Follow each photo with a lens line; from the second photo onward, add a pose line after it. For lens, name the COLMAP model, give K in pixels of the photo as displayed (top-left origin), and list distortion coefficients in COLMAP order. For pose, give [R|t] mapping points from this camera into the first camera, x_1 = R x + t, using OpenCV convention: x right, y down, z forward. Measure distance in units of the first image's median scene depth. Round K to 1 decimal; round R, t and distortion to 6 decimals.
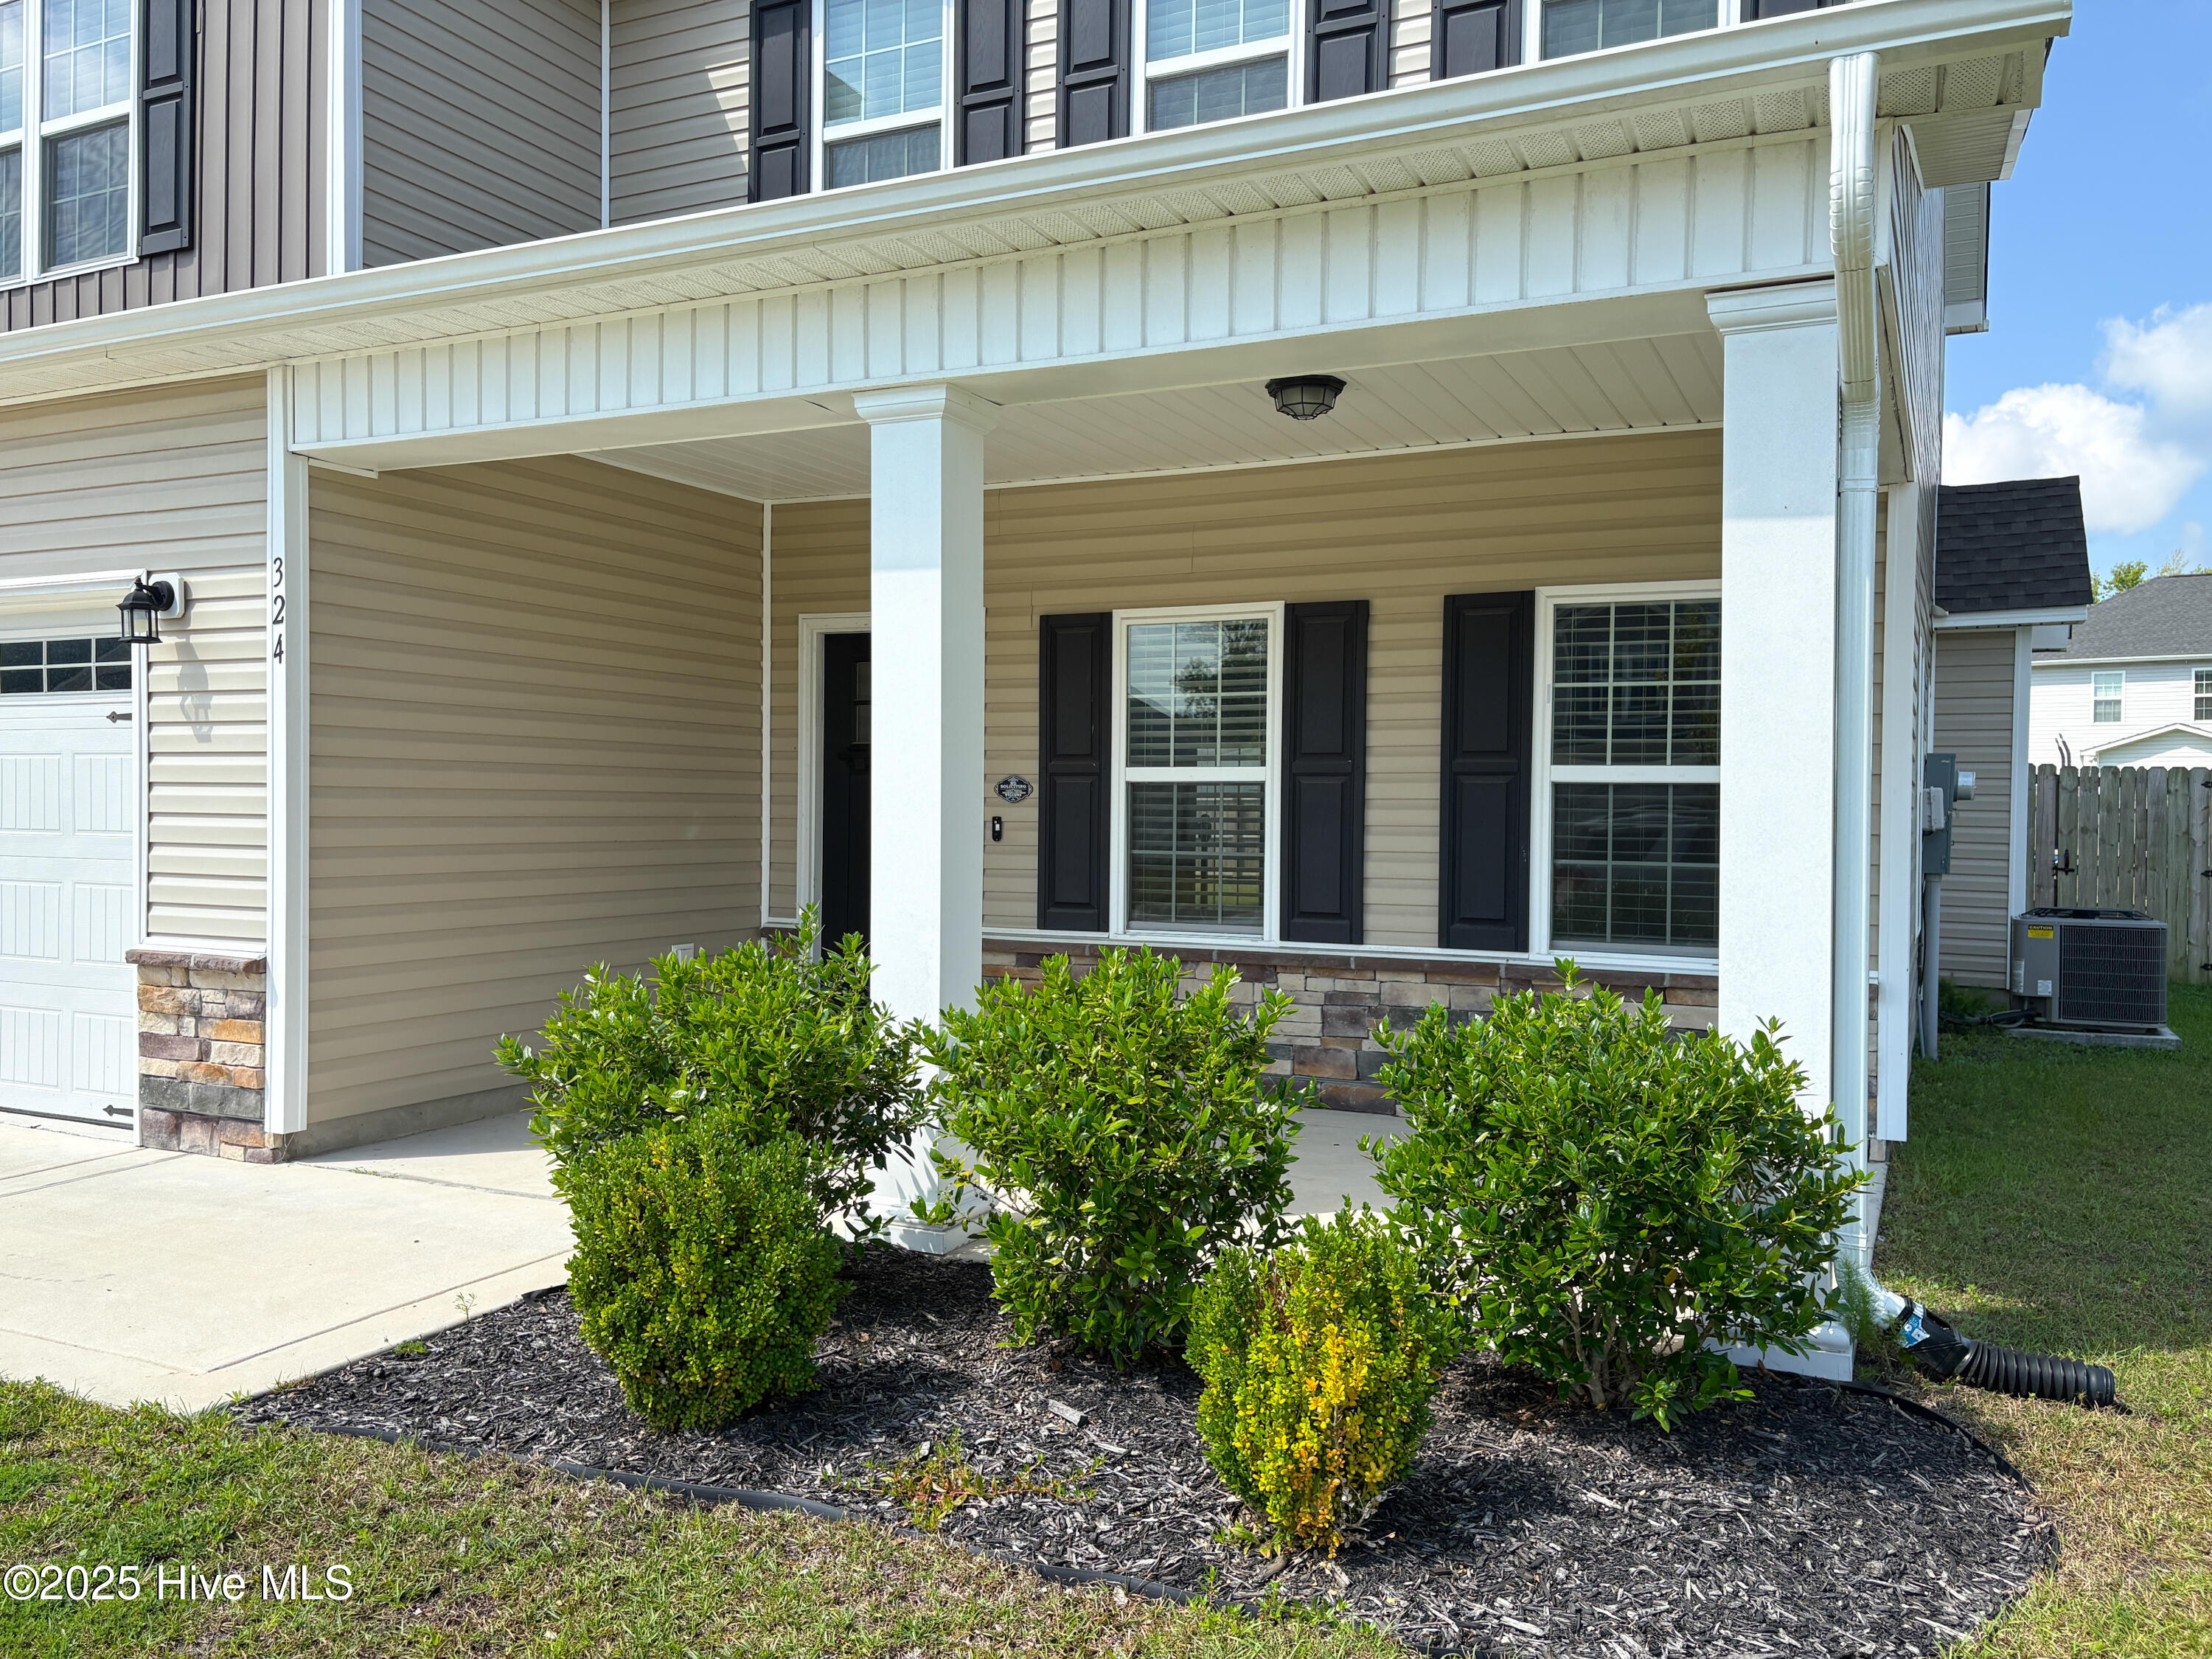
lens RADIAL K [[1672.6, 0, 1119.7], [0, 1672.6, 789.8], [0, 0, 1]] dist [0.096657, -0.078142]
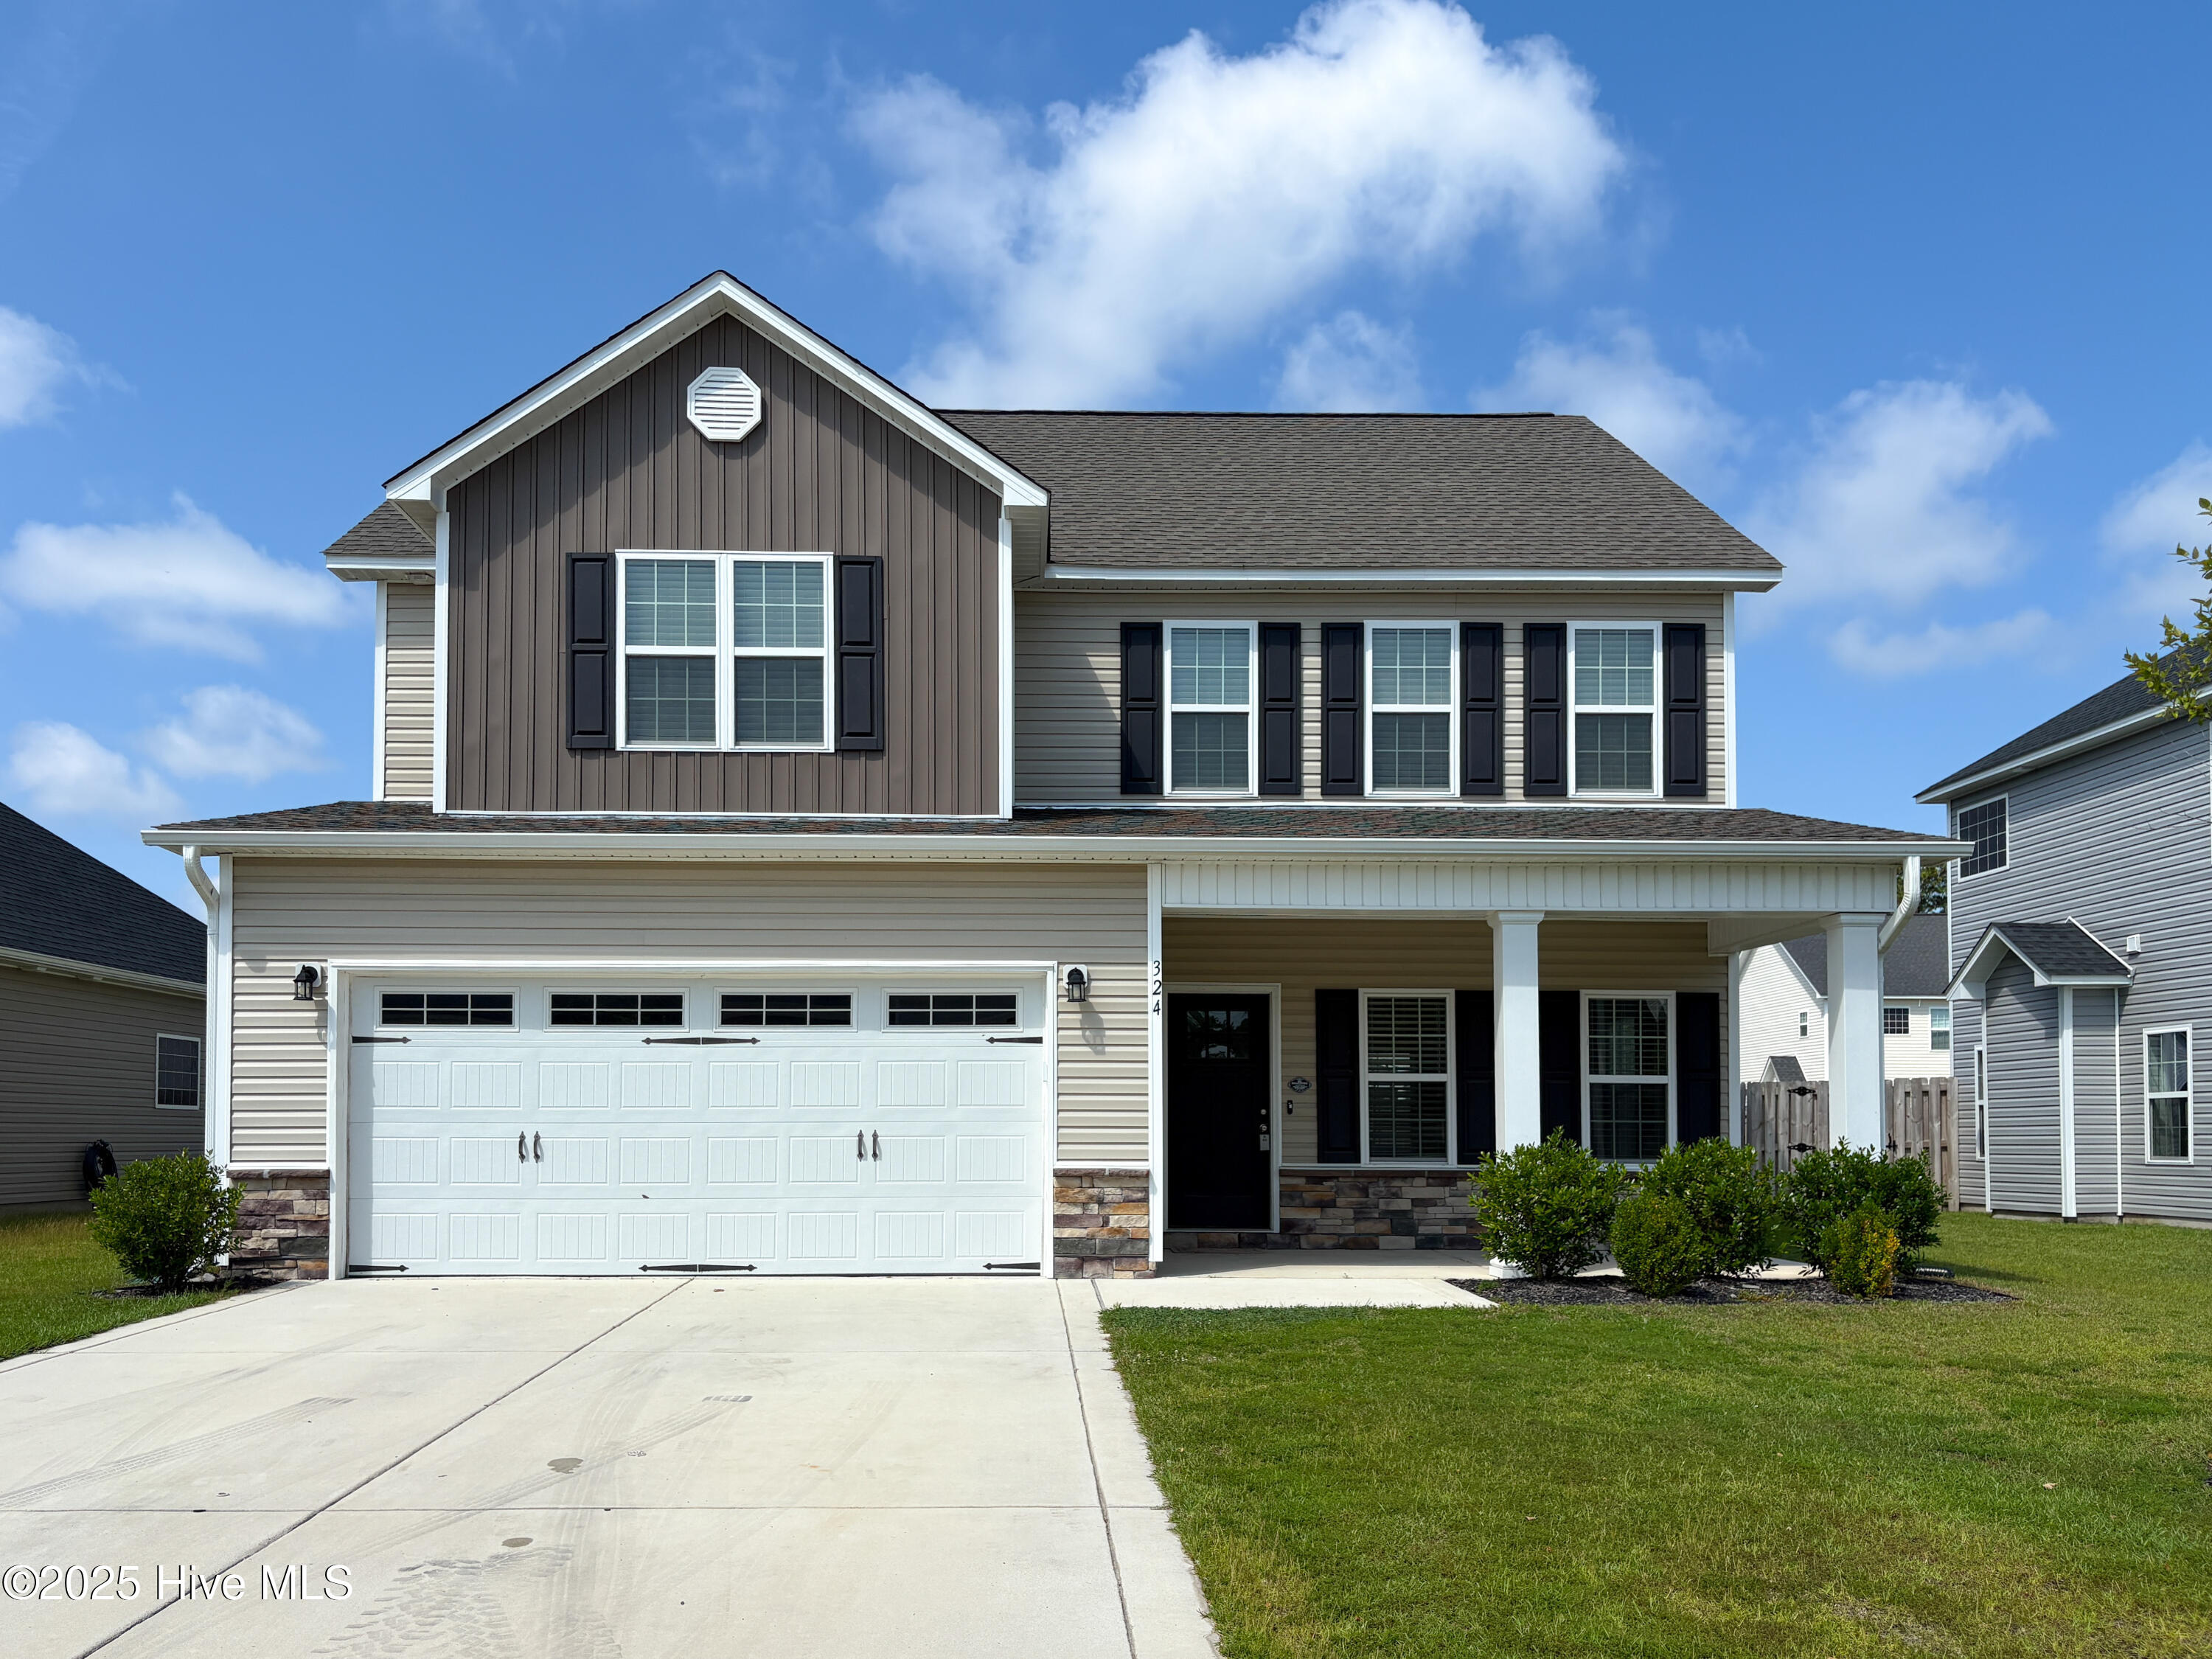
lens RADIAL K [[1743.0, 0, 1114.0], [0, 1743.0, 873.8], [0, 0, 1]] dist [0.113350, -0.214383]
pose [[0.885442, 0.057953, 0.461122, -1.424218], [0.004161, 0.991166, -0.132559, 0.028483], [-0.464731, 0.119292, 0.877379, -0.735066]]
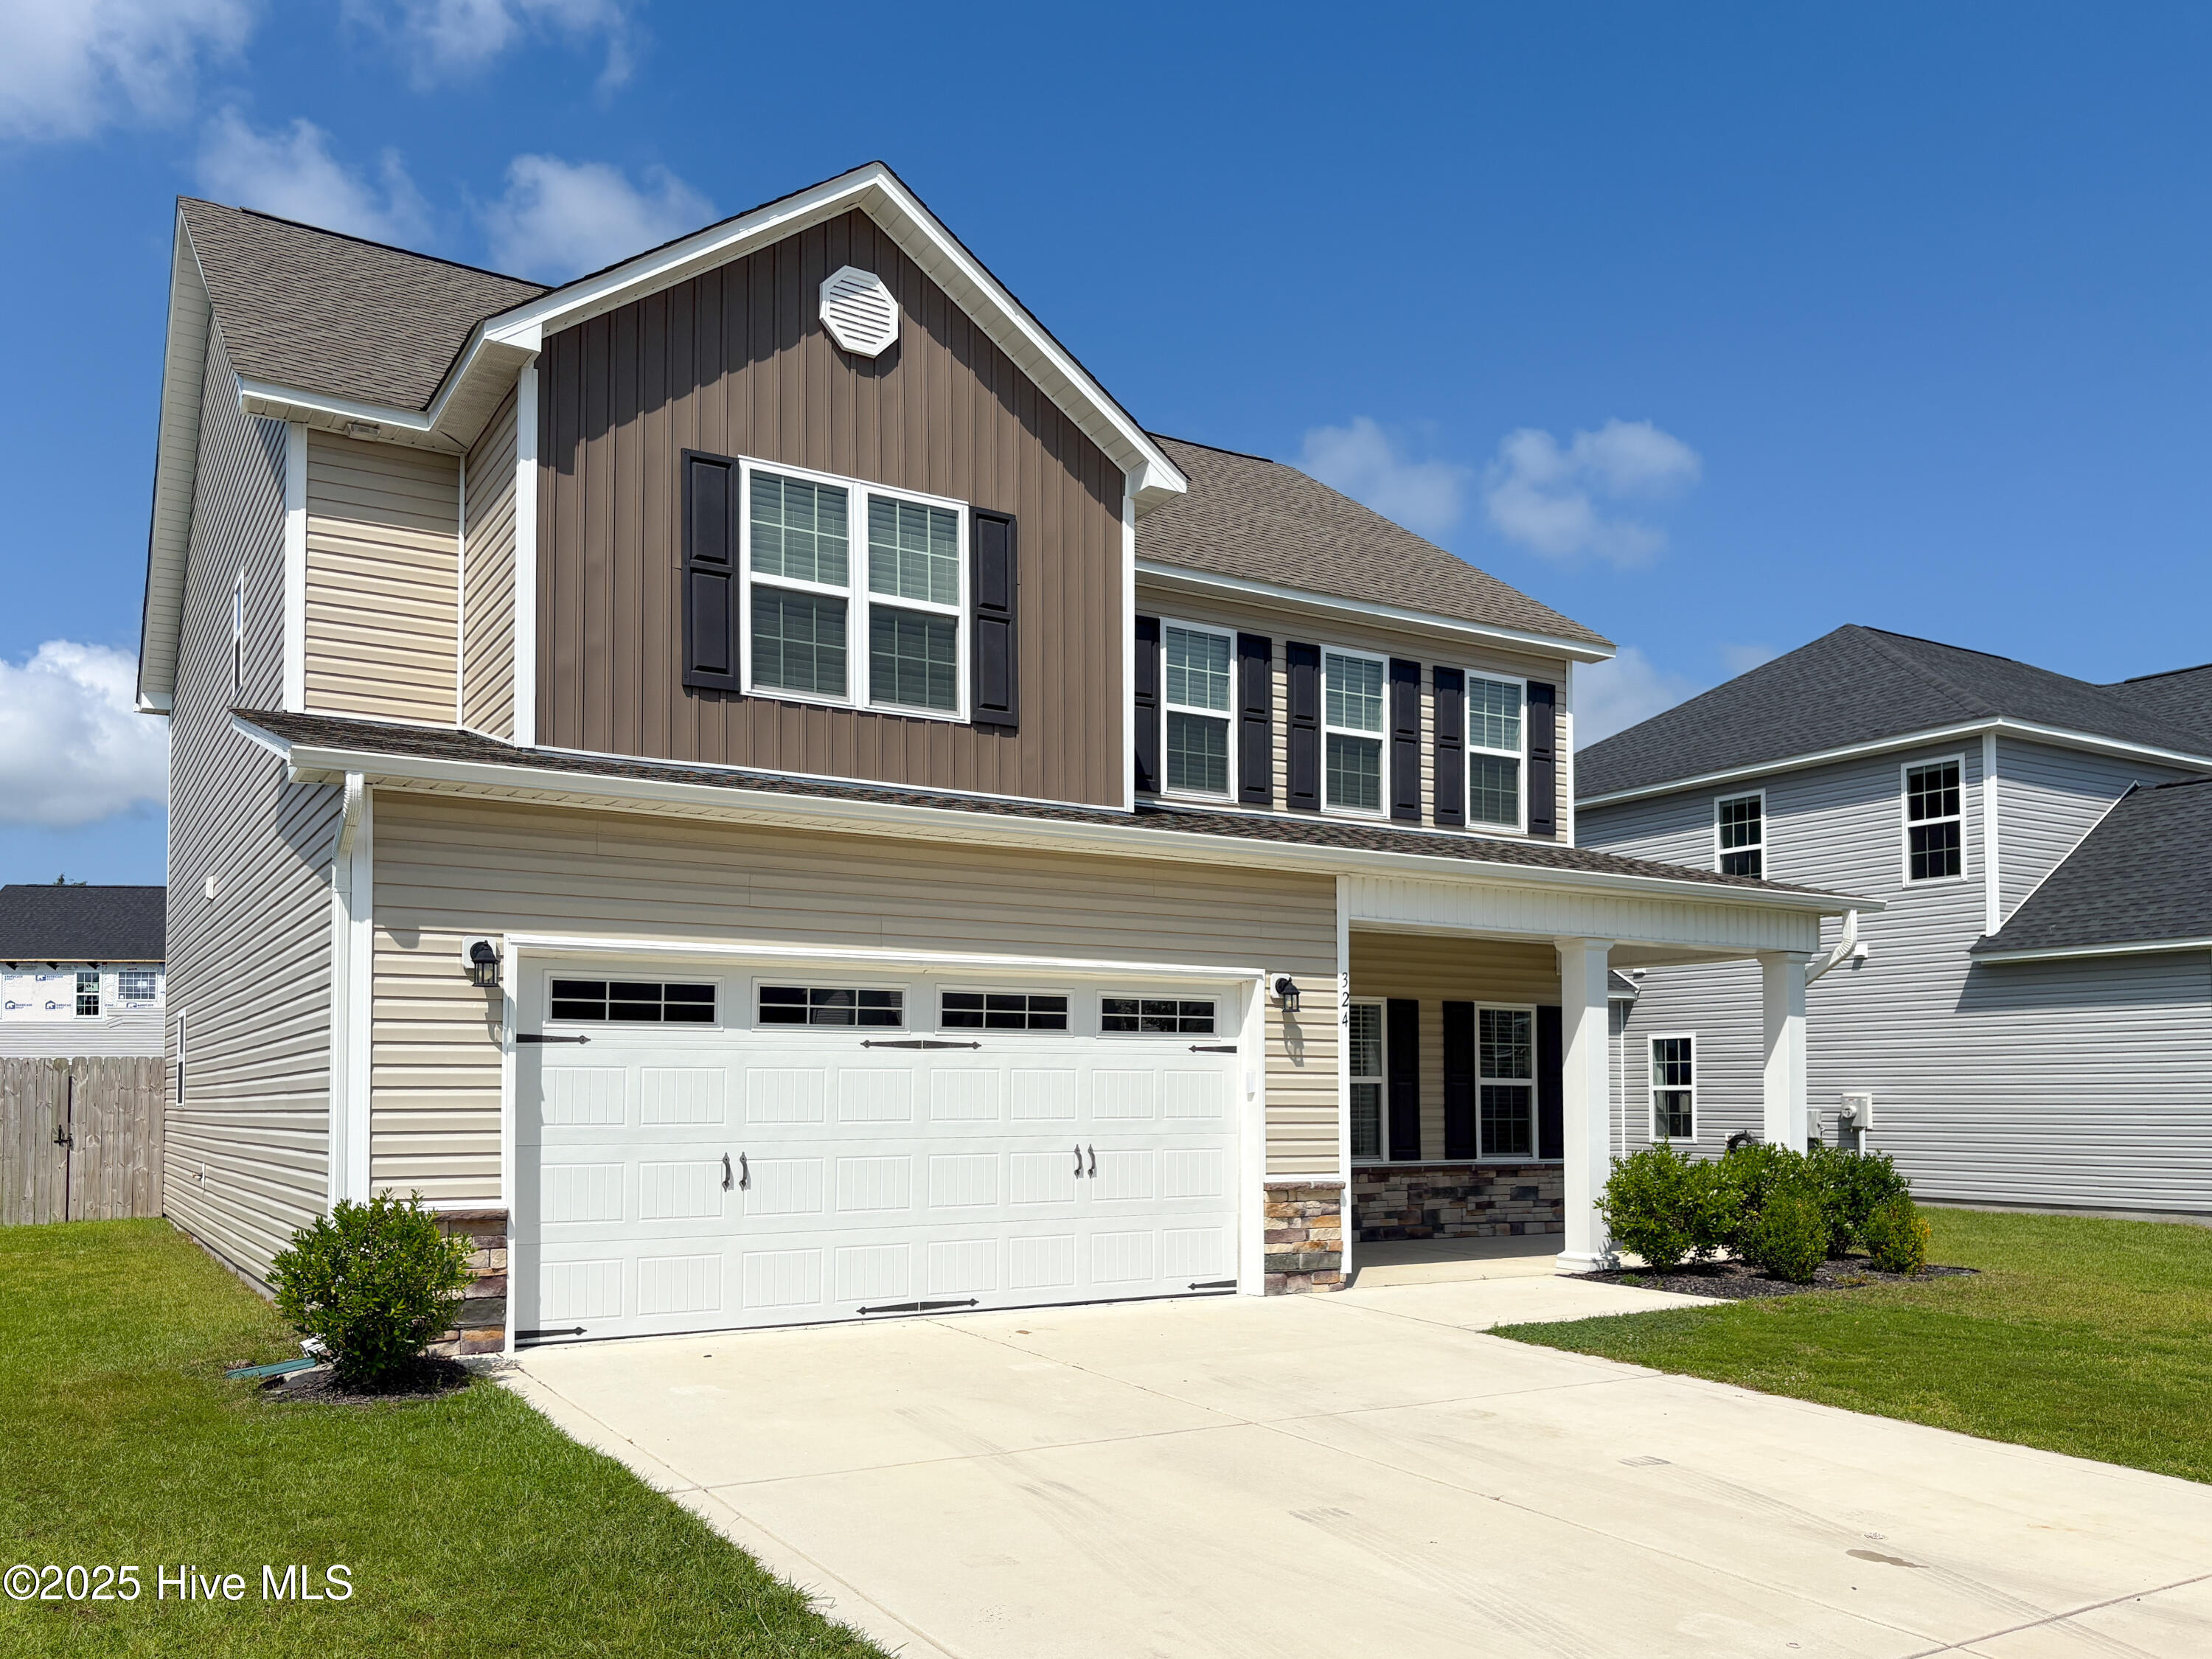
lens RADIAL K [[1684.1, 0, 1145.4], [0, 1684.1, 846.4], [0, 0, 1]] dist [0.078030, -0.085073]
pose [[0.529906, 0.112481, 0.840564, -2.204898], [-0.002908, 0.991400, -0.130832, -0.025412], [-0.848052, 0.066884, 0.525676, 0.149538]]
